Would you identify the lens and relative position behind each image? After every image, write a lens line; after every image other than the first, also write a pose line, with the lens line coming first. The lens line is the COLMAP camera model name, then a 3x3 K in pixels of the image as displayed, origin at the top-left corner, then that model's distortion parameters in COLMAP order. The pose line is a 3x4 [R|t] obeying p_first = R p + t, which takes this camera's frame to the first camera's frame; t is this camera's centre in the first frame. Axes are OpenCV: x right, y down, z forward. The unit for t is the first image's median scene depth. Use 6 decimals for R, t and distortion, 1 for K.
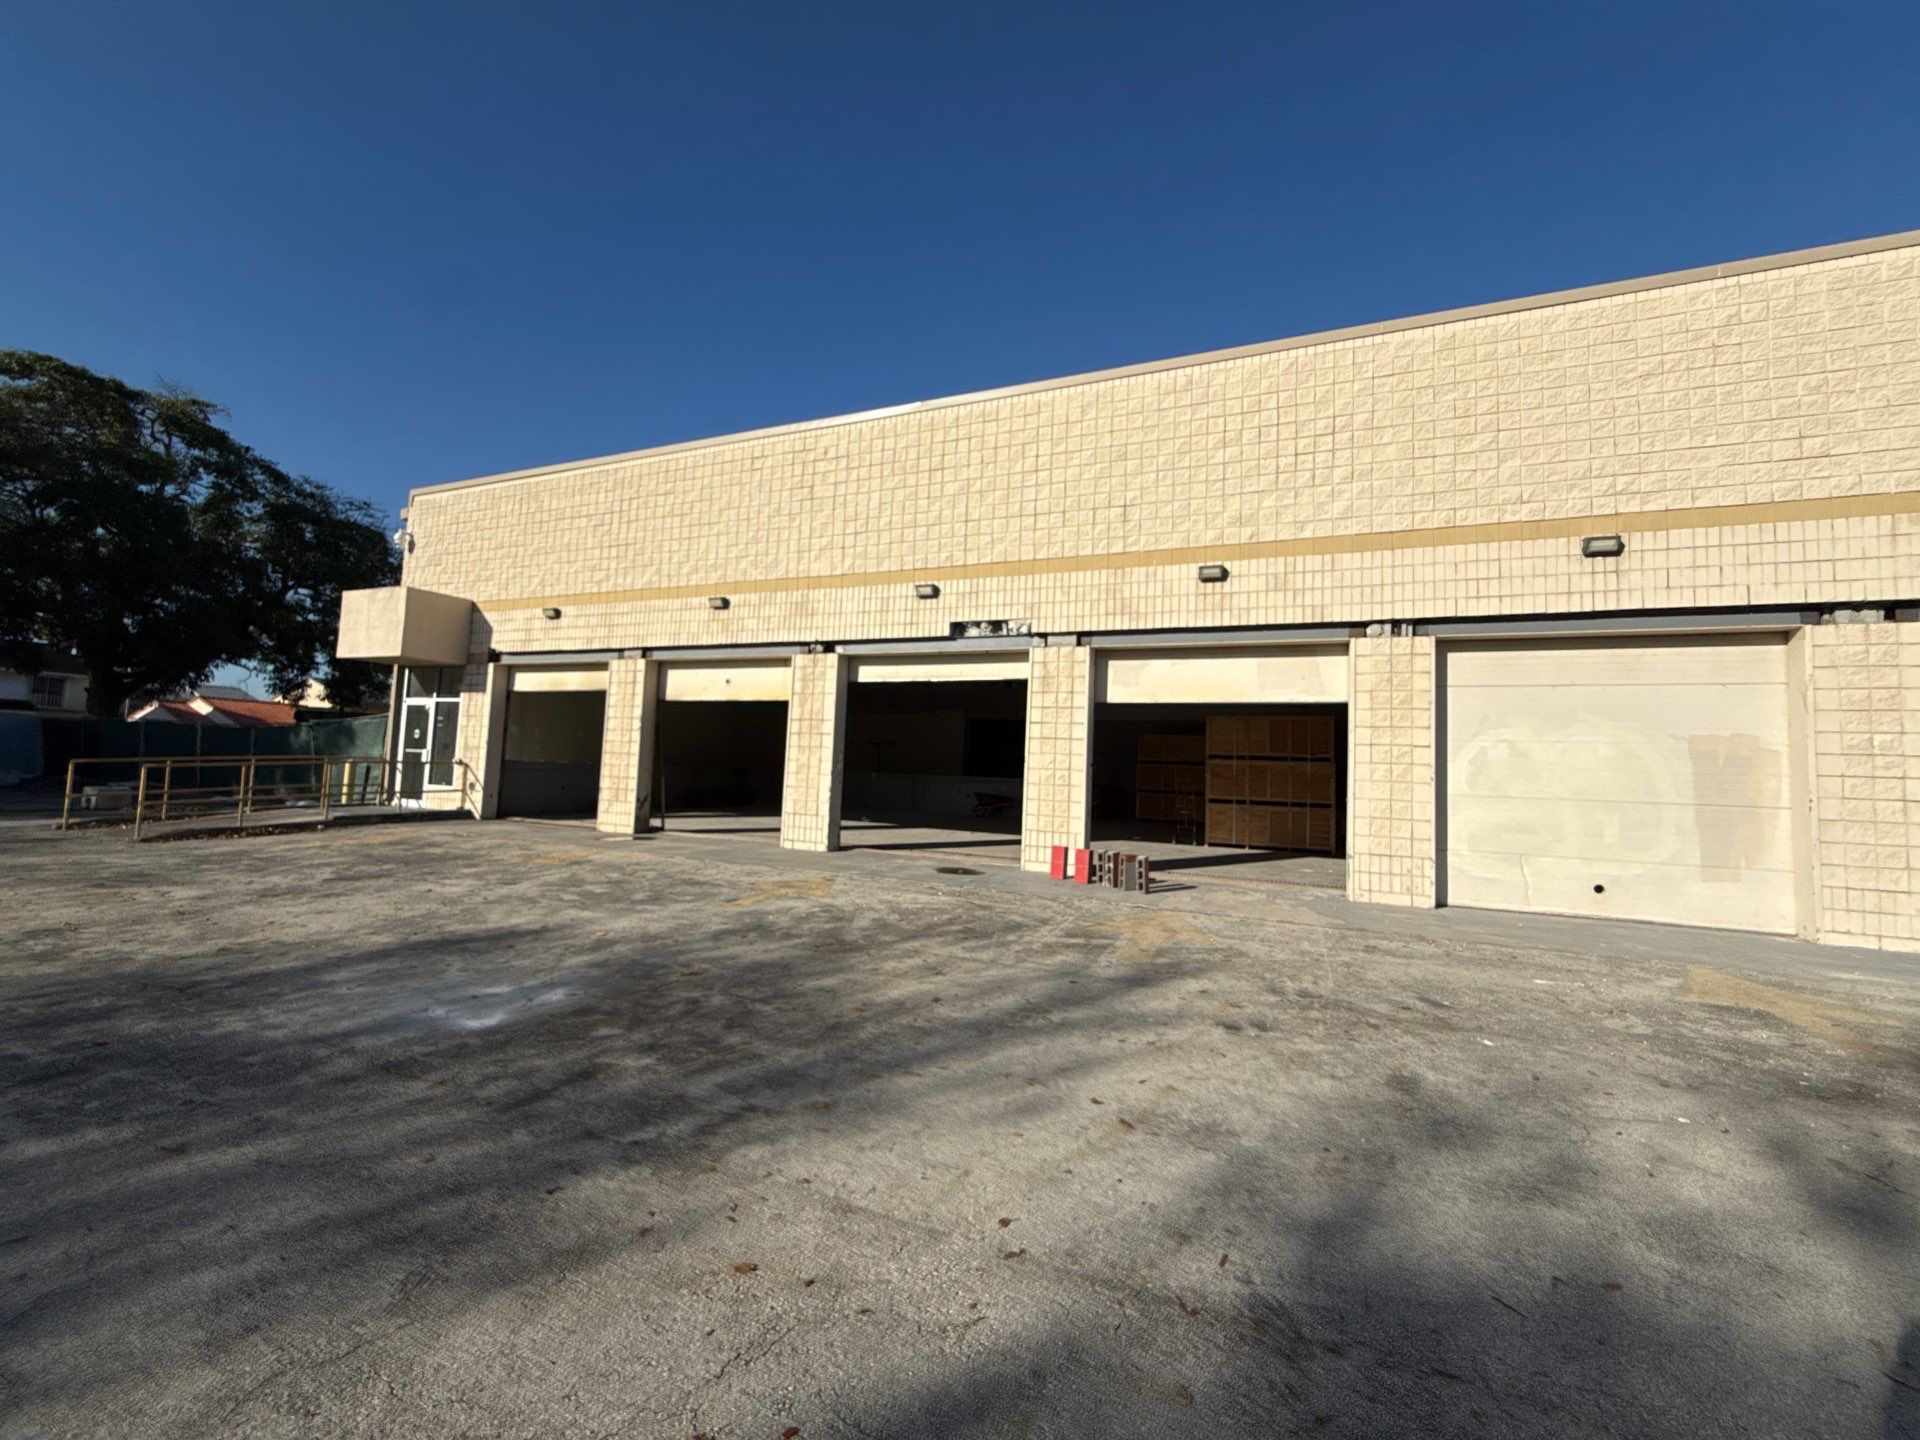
lens RADIAL K [[769.5, 0, 960.0], [0, 769.5, 720.0], [0, 0, 1]] dist [-0.002188, -0.000019]
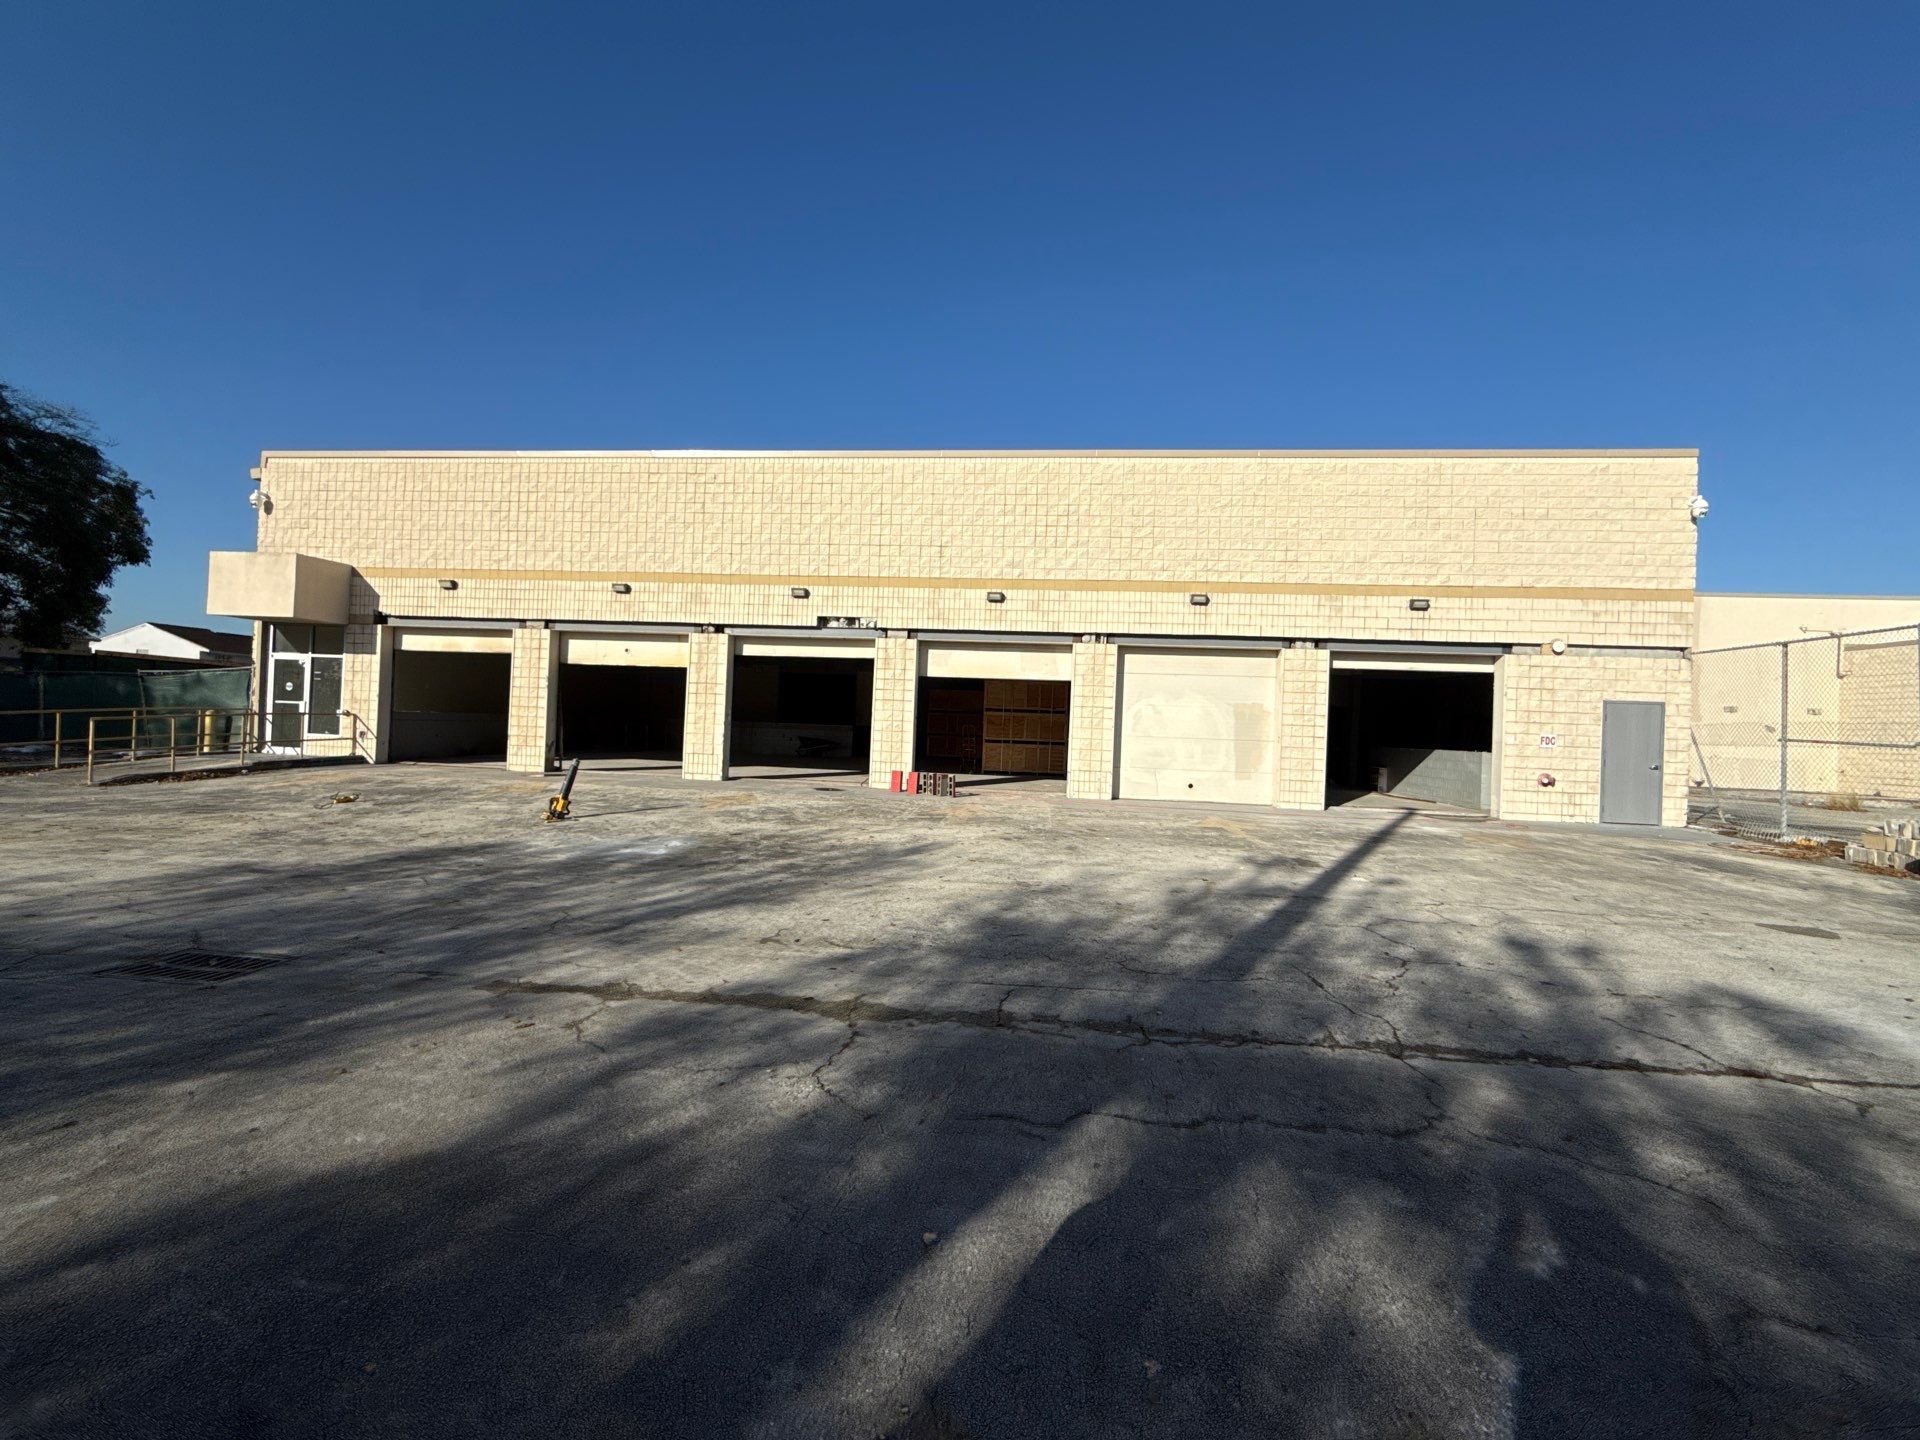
lens RADIAL K [[769.5, 0, 960.0], [0, 769.5, 720.0], [0, 0, 1]] dist [-0.002188, -0.000019]
pose [[0.956945, -0.000749, 0.290270, -0.158447], [-0.019754, 0.997510, 0.067698, -0.035404], [-0.289598, -0.070518, 0.954547, -0.398706]]
